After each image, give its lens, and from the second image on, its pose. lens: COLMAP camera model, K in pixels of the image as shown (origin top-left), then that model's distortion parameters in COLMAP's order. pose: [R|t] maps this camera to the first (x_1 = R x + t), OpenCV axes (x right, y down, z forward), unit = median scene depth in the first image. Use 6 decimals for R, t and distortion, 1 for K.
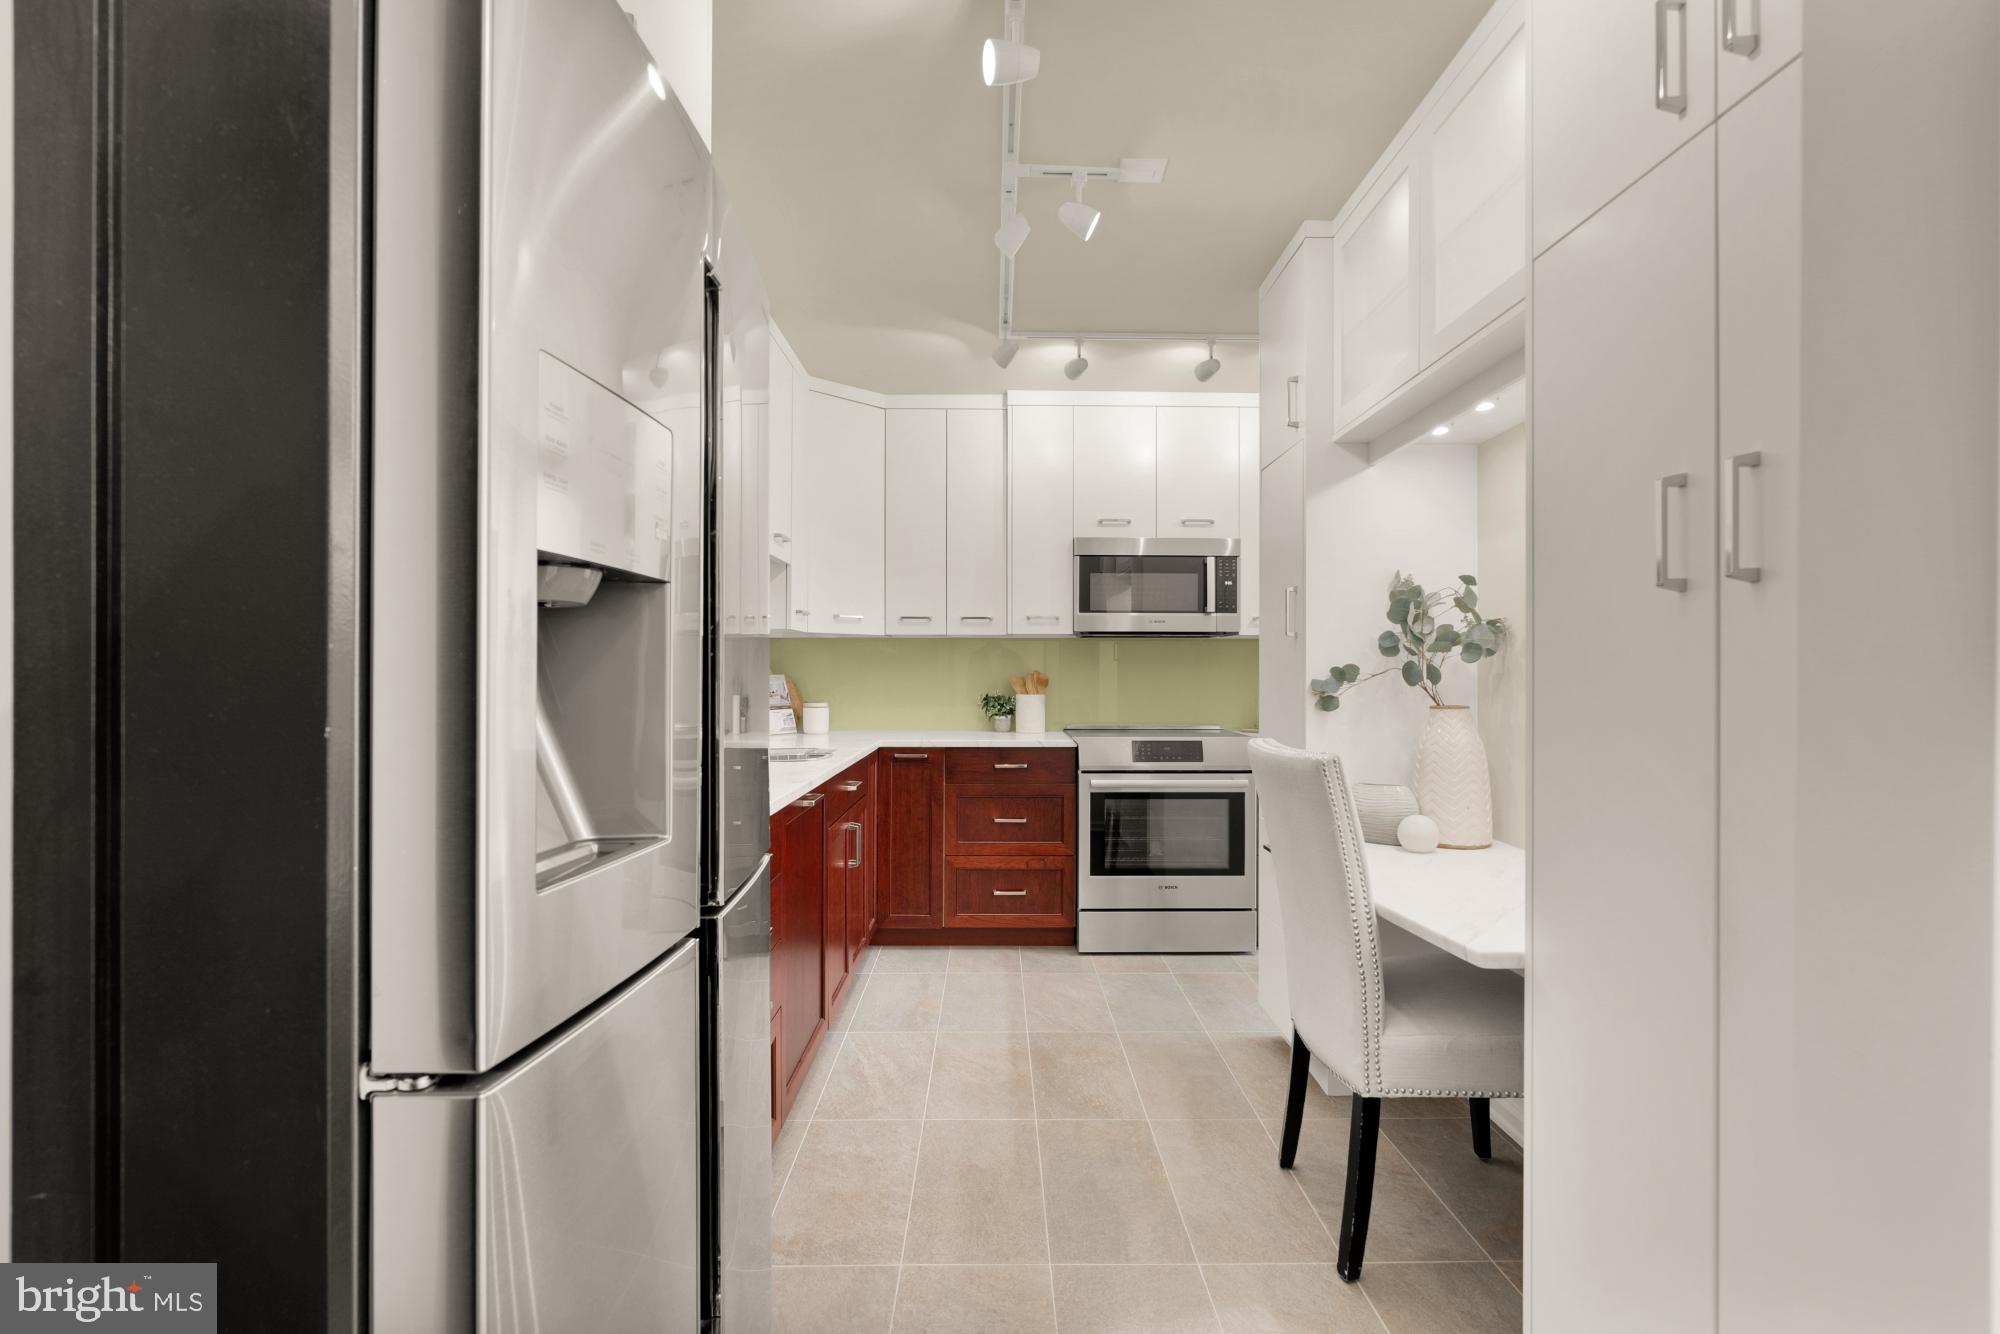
lens RADIAL K [[922.6, 0, 995.5], [0, 922.6, 669.5], [0, 0, 1]] dist [-0.005054, -0.000263]
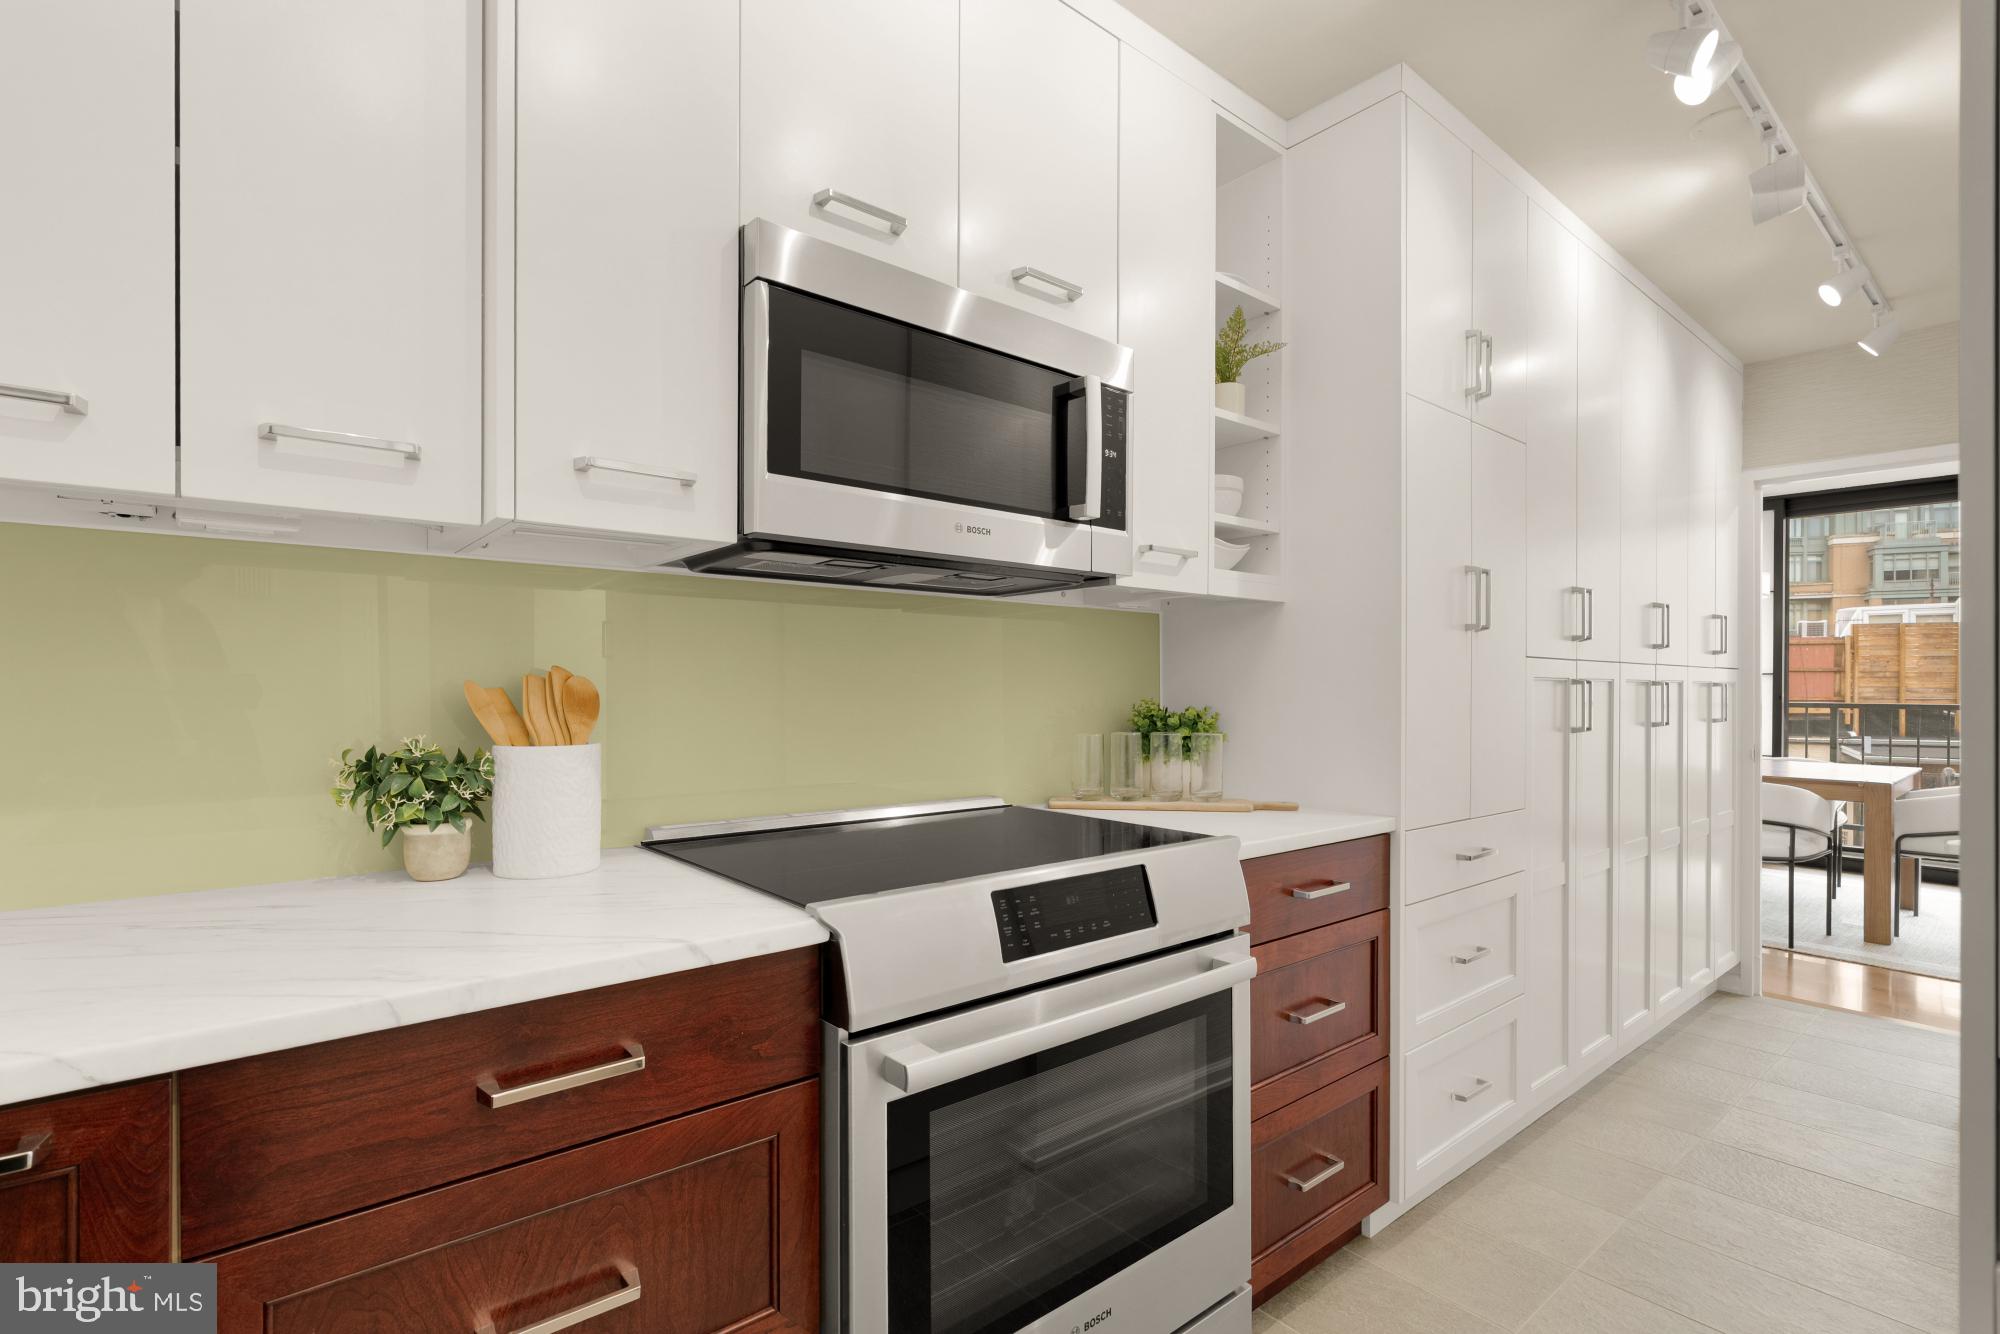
lens RADIAL K [[922.6, 0, 1002.8], [0, 922.6, 687.5], [0, 0, 1]] dist [-0.005054, -0.000263]
pose [[0.764654, 0.000097, 0.644441, -0.044940], [-0.004653, 0.999975, 0.005371, 0.006950], [-0.644425, -0.007105, 0.764635, 0.720426]]
